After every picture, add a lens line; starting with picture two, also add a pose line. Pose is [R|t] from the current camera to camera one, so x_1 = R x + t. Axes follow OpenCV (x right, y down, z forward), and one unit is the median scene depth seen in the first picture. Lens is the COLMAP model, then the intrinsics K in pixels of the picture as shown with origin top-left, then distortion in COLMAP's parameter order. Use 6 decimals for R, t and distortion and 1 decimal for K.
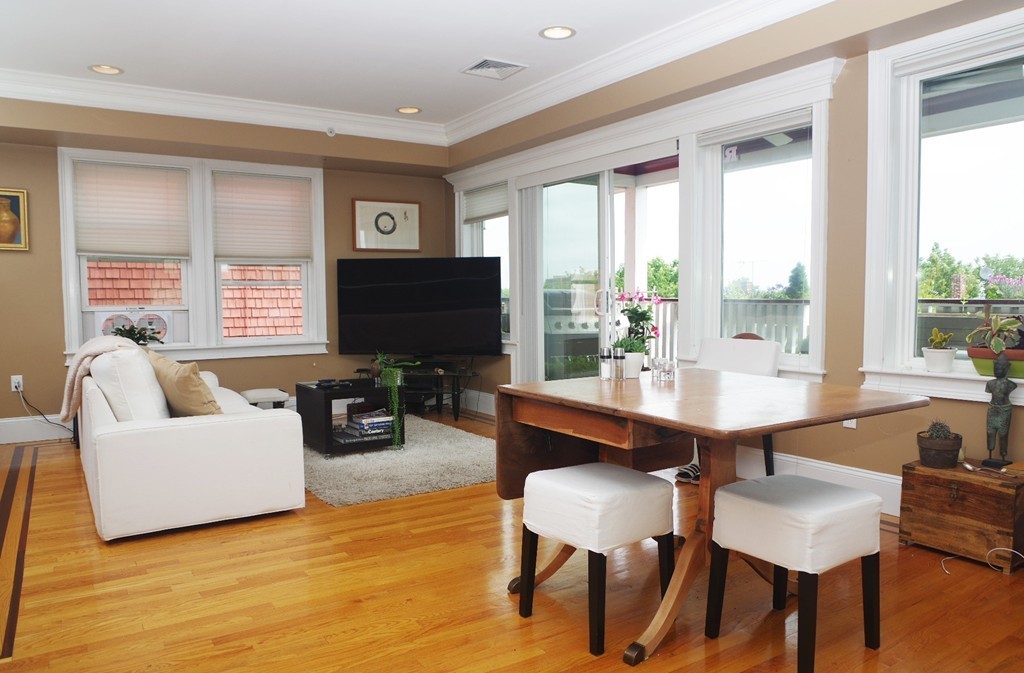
lens RADIAL K [[703.9, 0, 512.0], [0, 703.9, 336.5], [0, 0, 1]] dist [-0.116343, 0.054771]
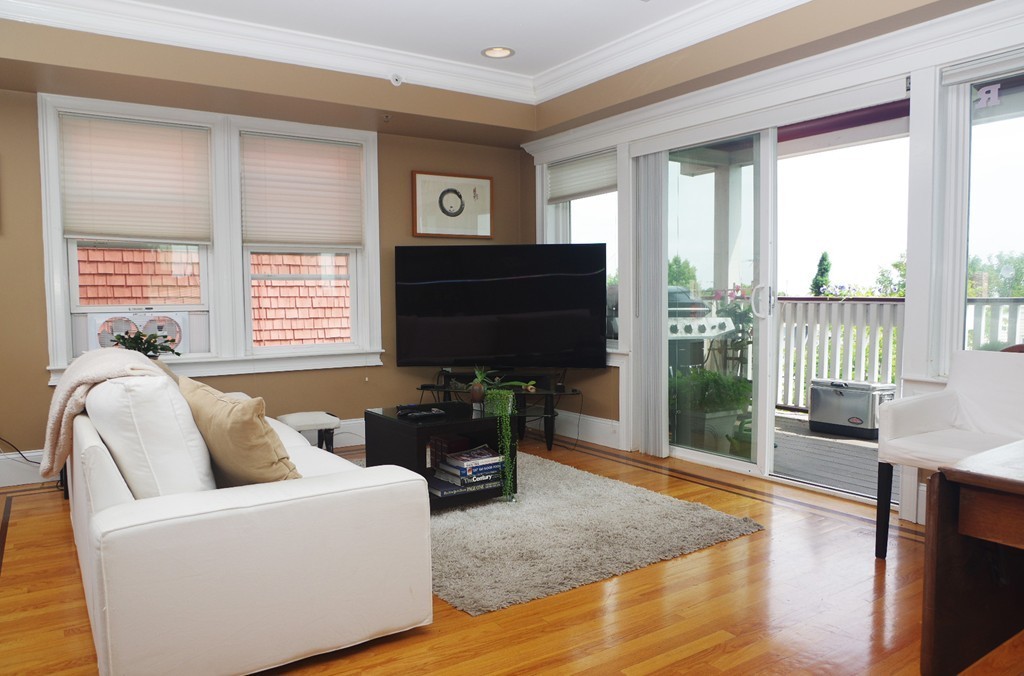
lens RADIAL K [[719.3, 0, 512.0], [0, 719.3, 338.0], [0, 0, 1]] dist [-0.112320, 0.057000]
pose [[0.999996, -0.001362, 0.002363, -0.131549], [0.001358, 0.999998, 0.001638, -0.008830], [-0.002366, -0.001635, 0.999996, 0.204484]]
